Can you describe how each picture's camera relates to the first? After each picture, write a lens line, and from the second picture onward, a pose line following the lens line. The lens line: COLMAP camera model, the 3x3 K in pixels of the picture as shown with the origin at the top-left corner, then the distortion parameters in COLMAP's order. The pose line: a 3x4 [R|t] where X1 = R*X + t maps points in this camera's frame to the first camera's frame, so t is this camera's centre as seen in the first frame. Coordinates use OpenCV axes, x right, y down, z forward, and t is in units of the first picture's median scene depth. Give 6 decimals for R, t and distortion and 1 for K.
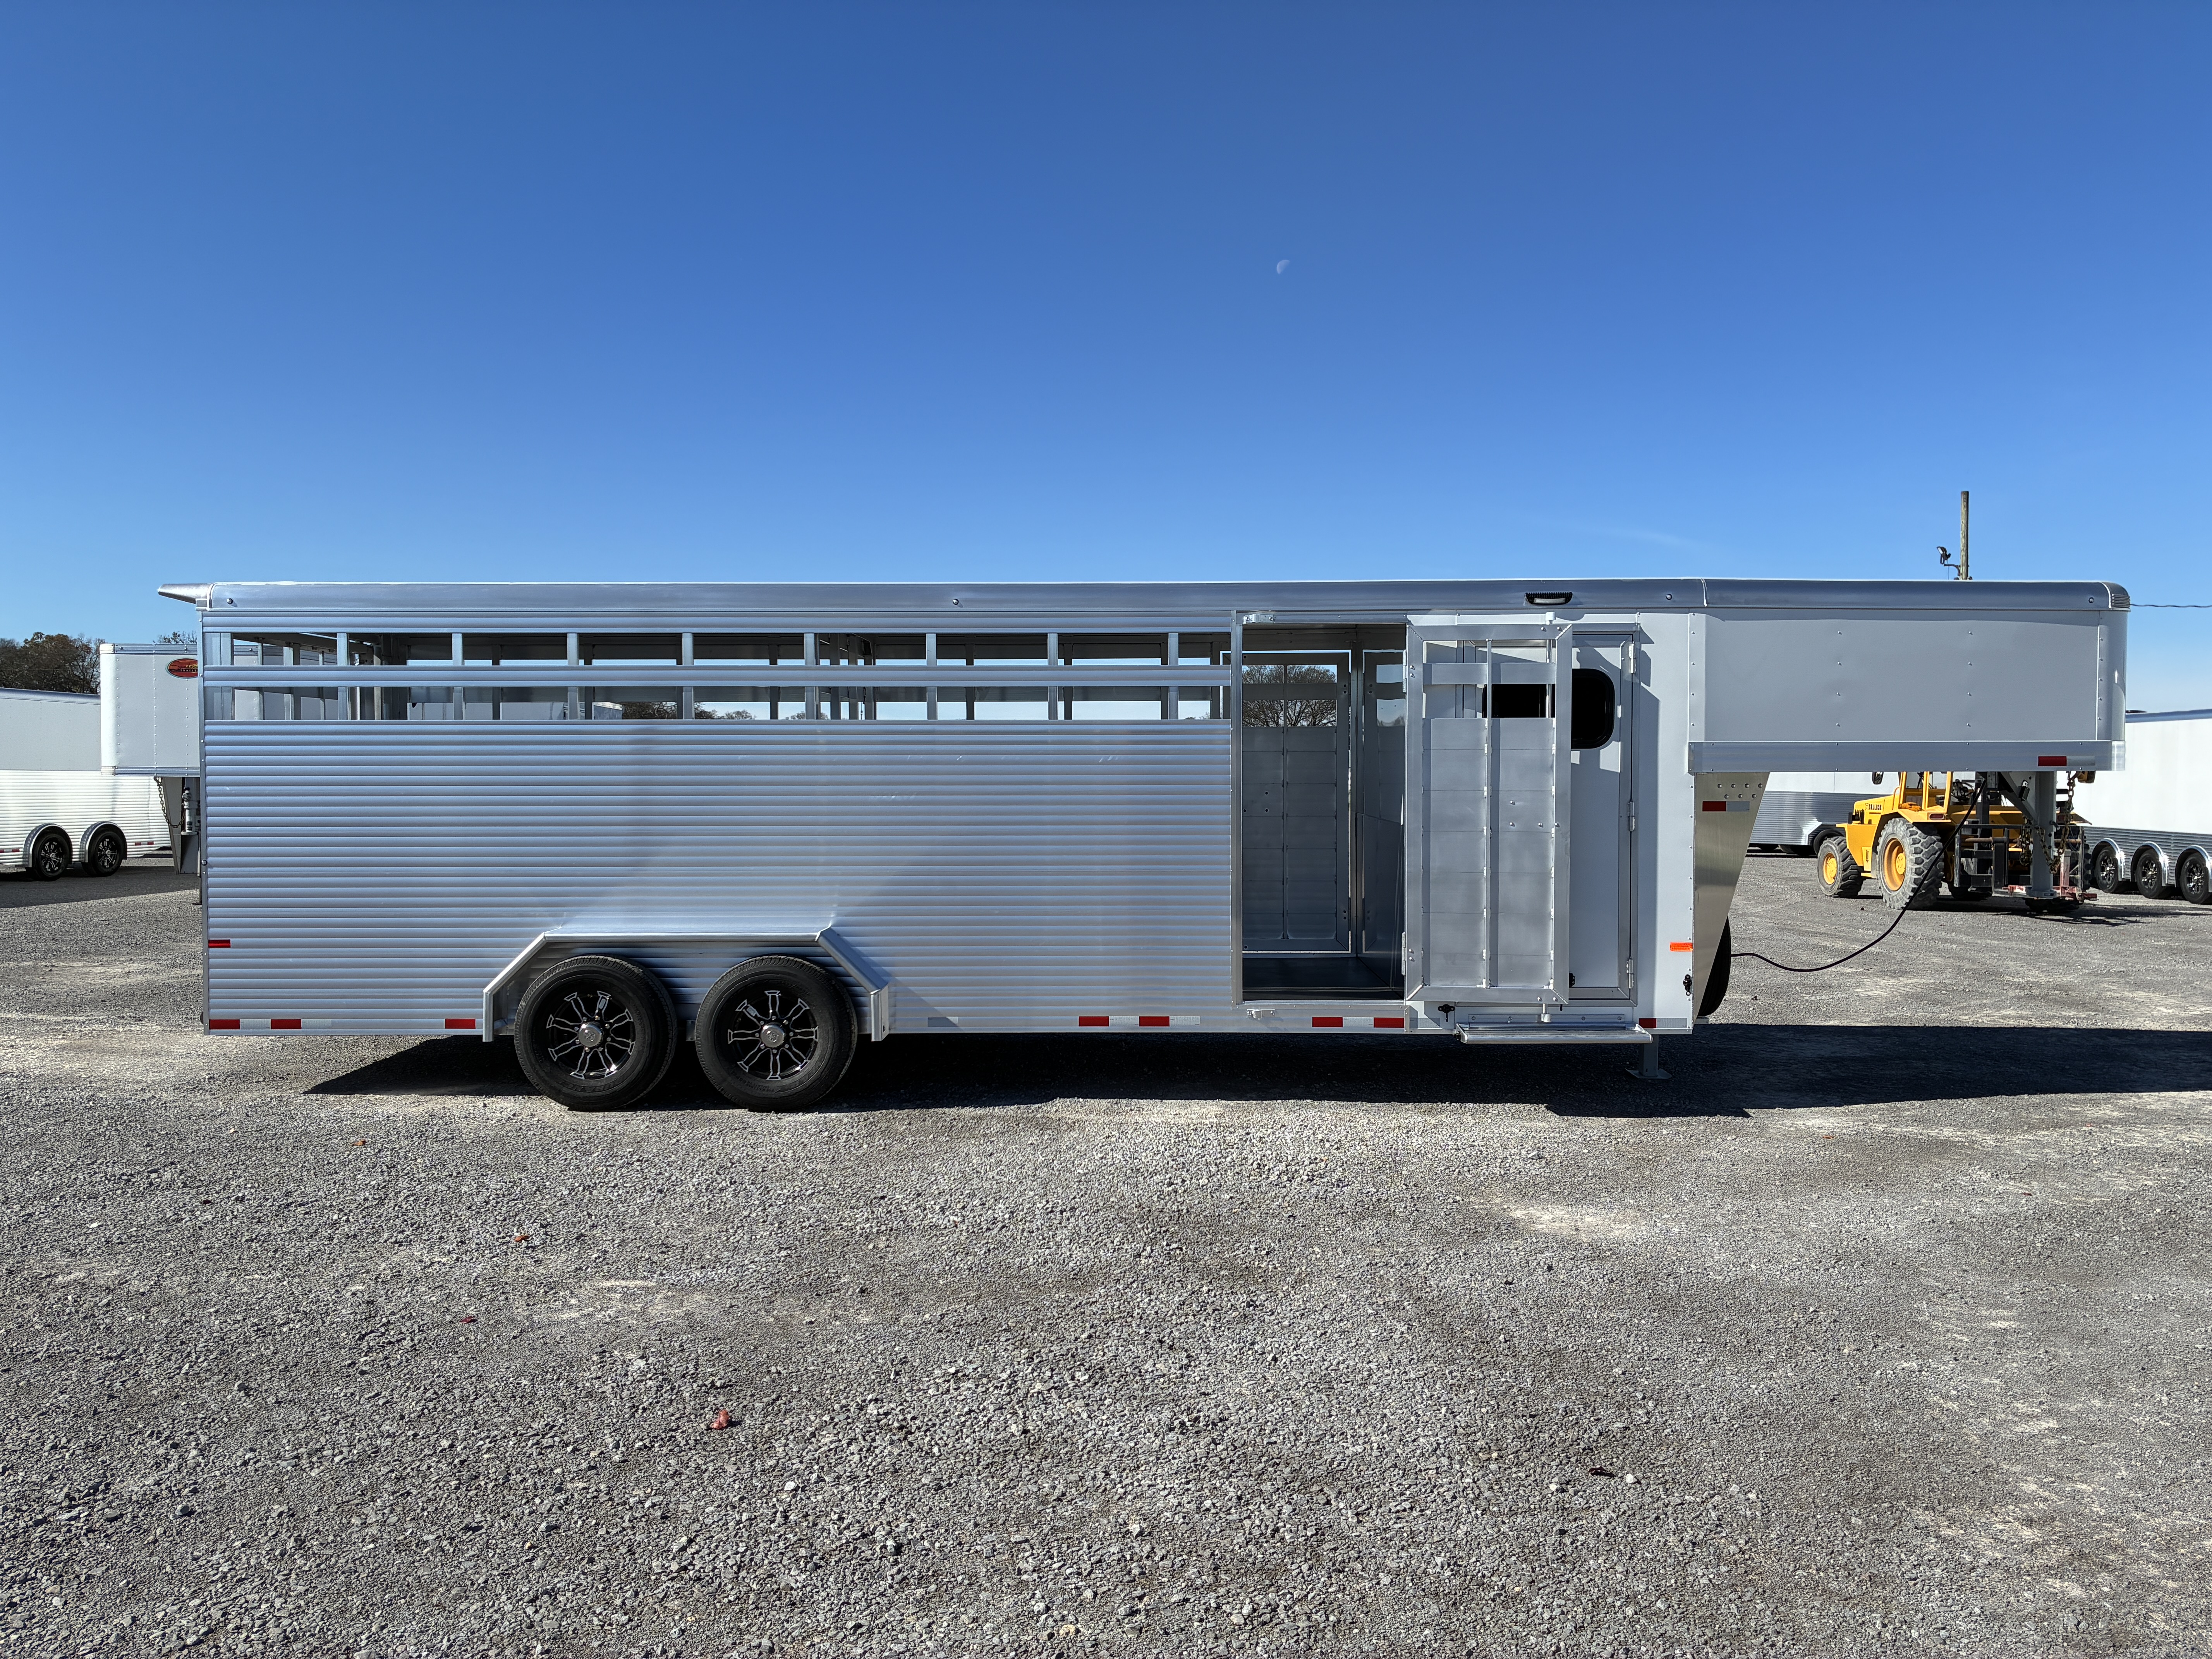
lens RADIAL K [[1648.3, 0, 1089.6], [0, 1648.3, 831.8], [0, 0, 1]] dist [0.016962, -0.004437]
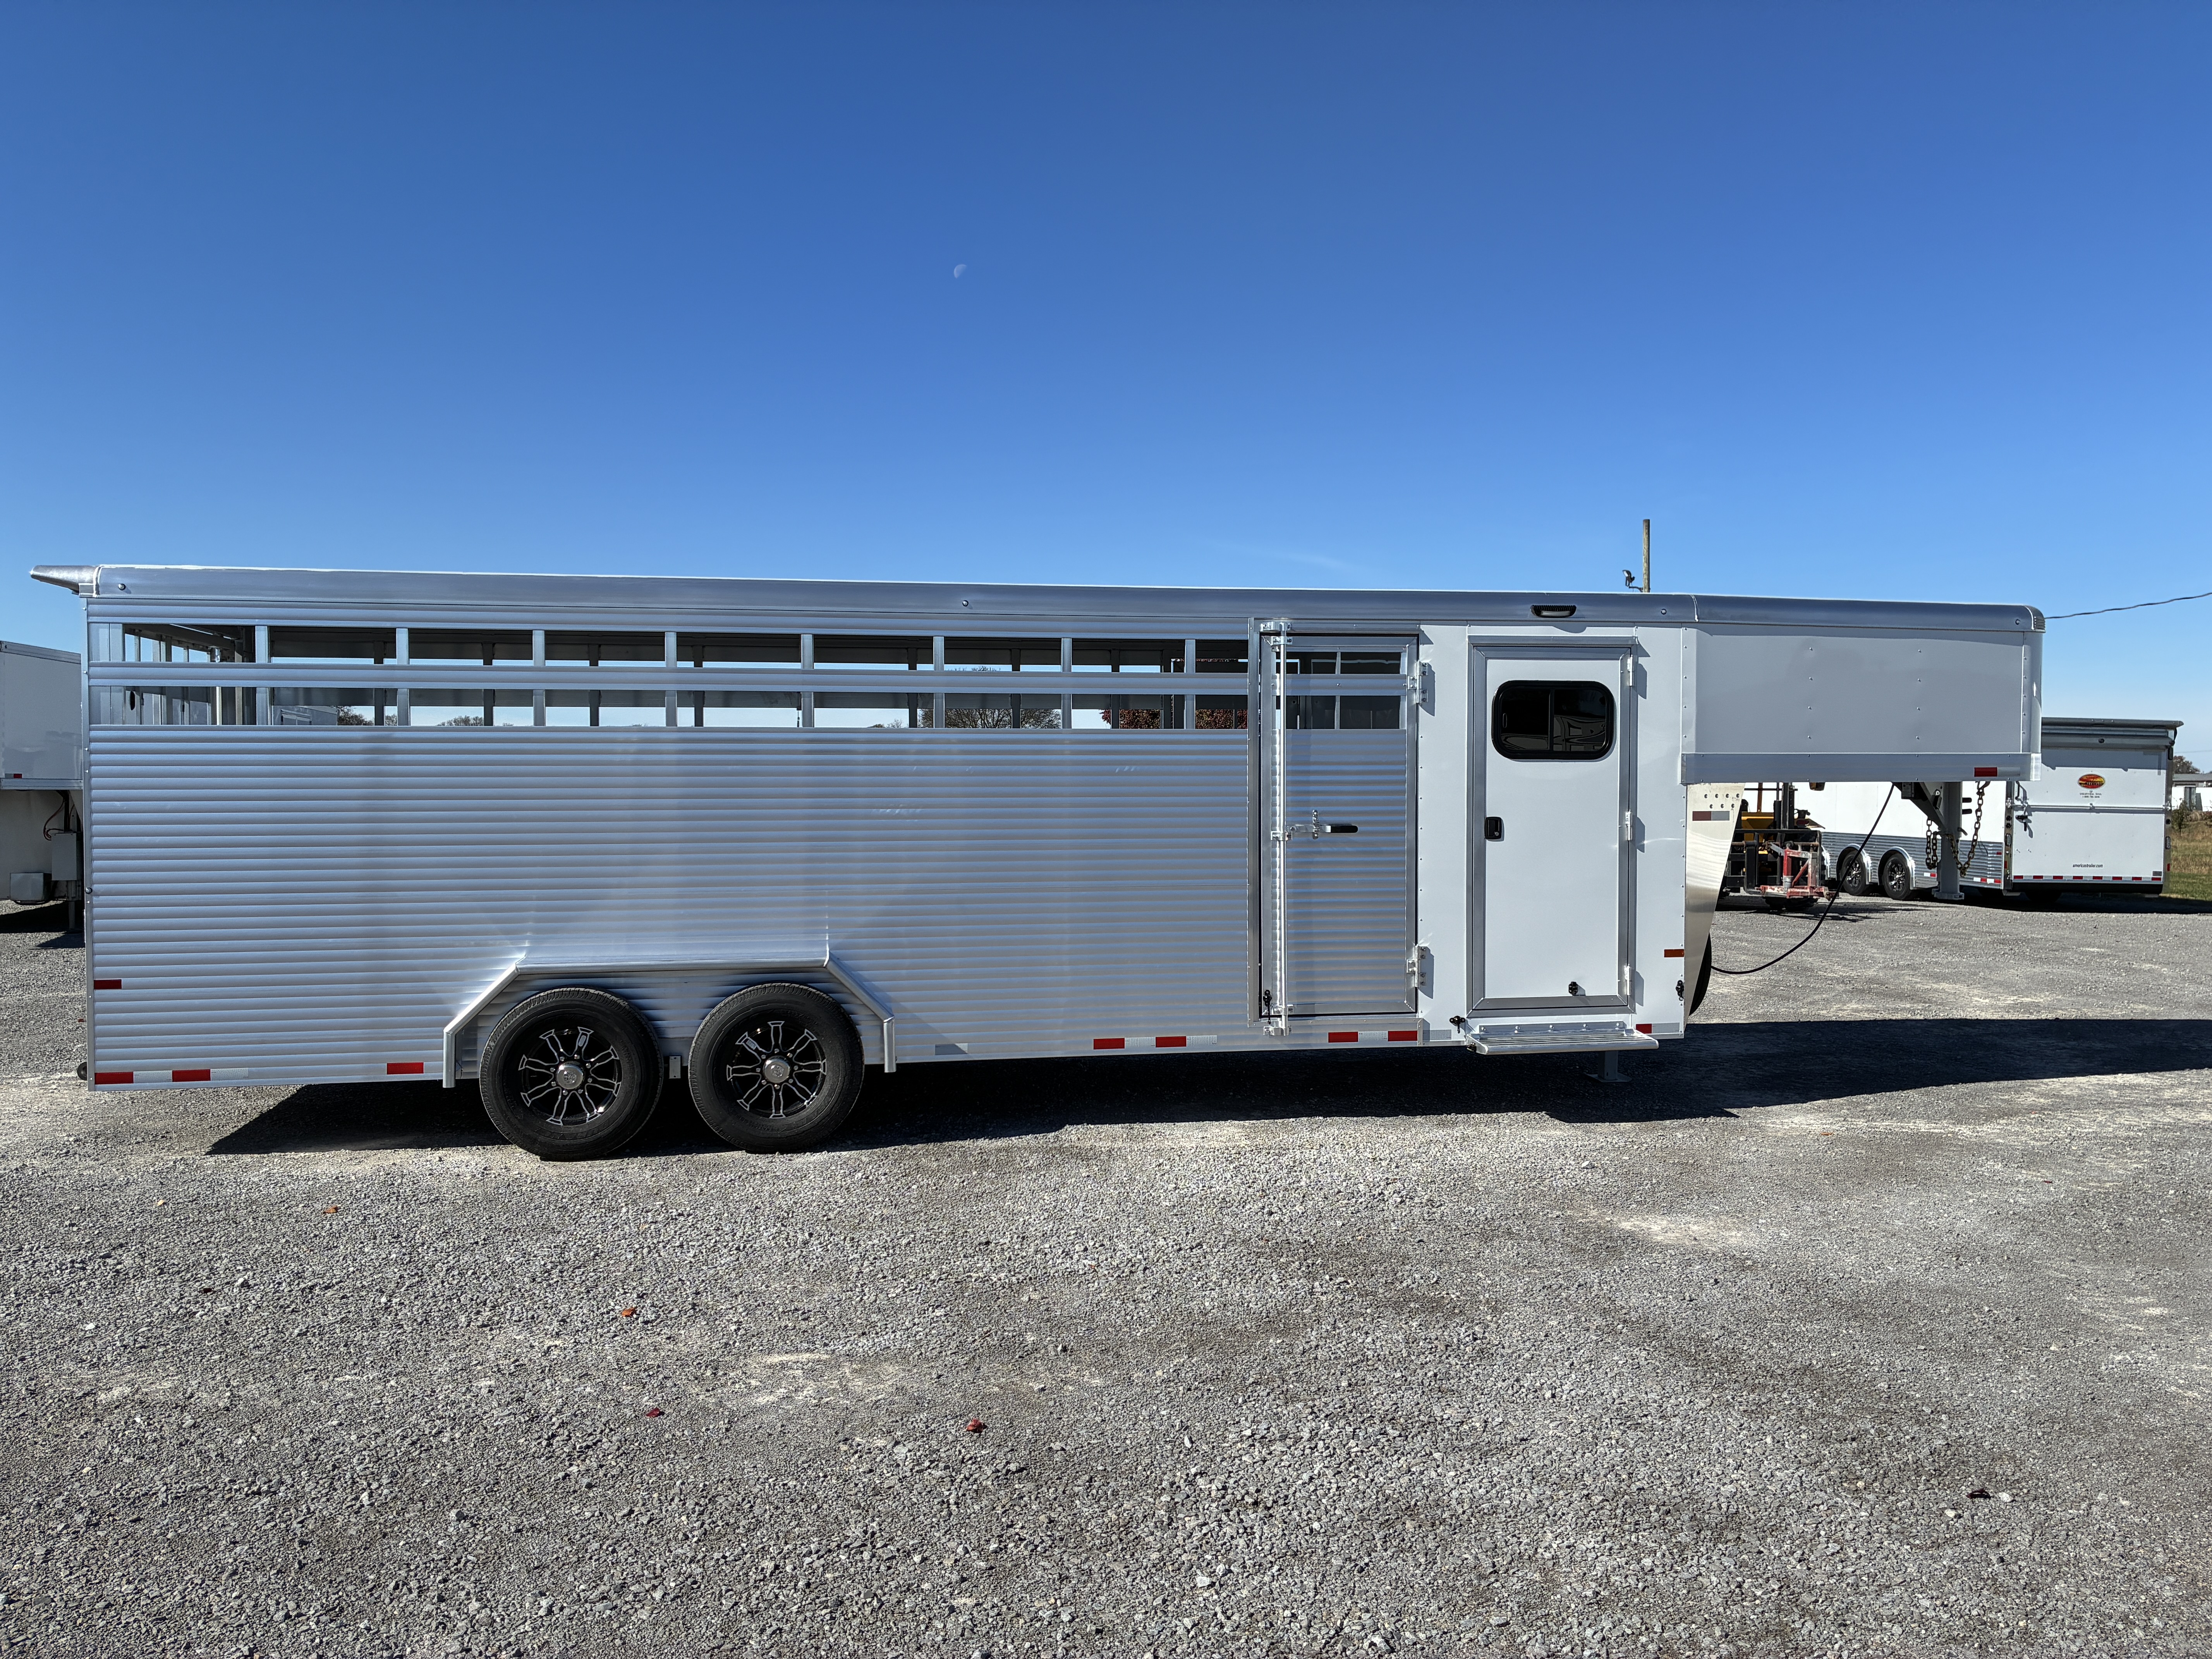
lens RADIAL K [[1659.3, 0, 1106.0], [0, 1659.3, 829.5], [0, 0, 1]] dist [0.012116, 0.000391]
pose [[0.982400, -0.006675, 0.186672, -0.182068], [0.007841, 0.999954, -0.005513, -0.004227], [-0.186627, 0.006880, 0.982407, 0.053140]]
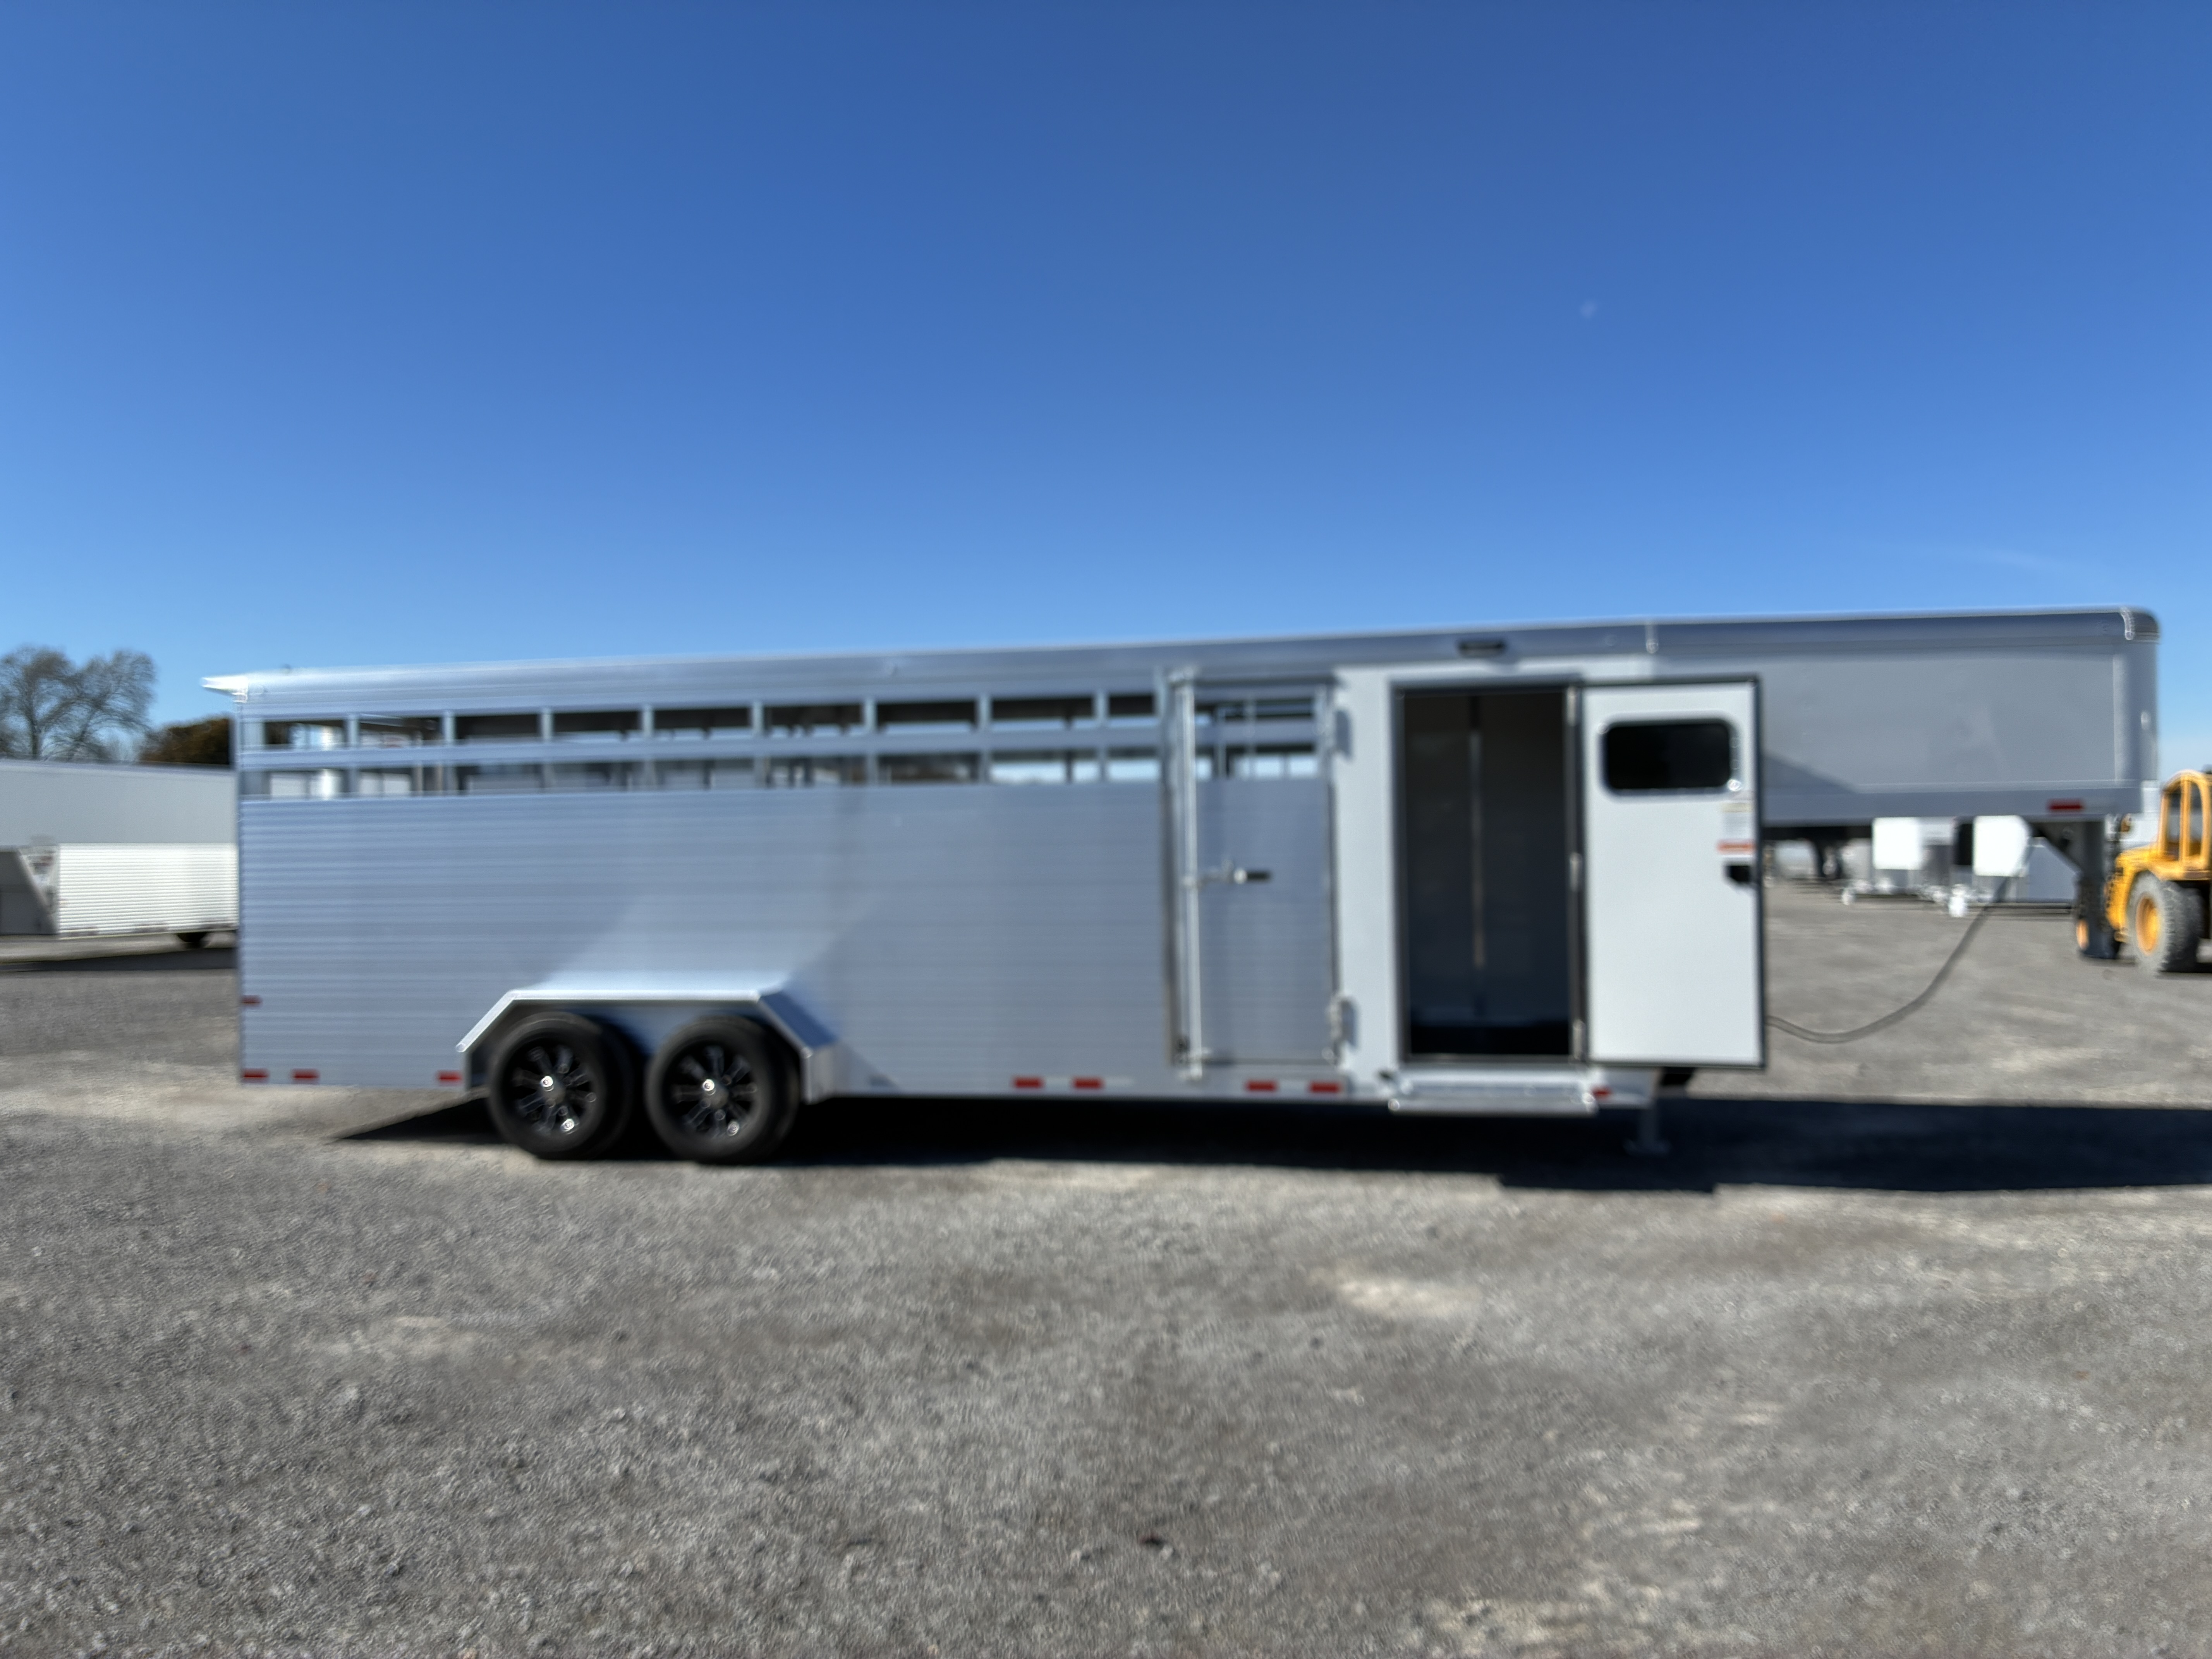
lens RADIAL K [[1677.0, 0, 1066.1], [0, 1677.0, 833.8], [0, 0, 1]] dist [0.002342, 0.000096]
pose [[0.983901, -0.014300, -0.178141, 0.212124], [0.008032, 0.999325, -0.035856, 0.000451], [0.178534, 0.033848, 0.983351, -0.000746]]
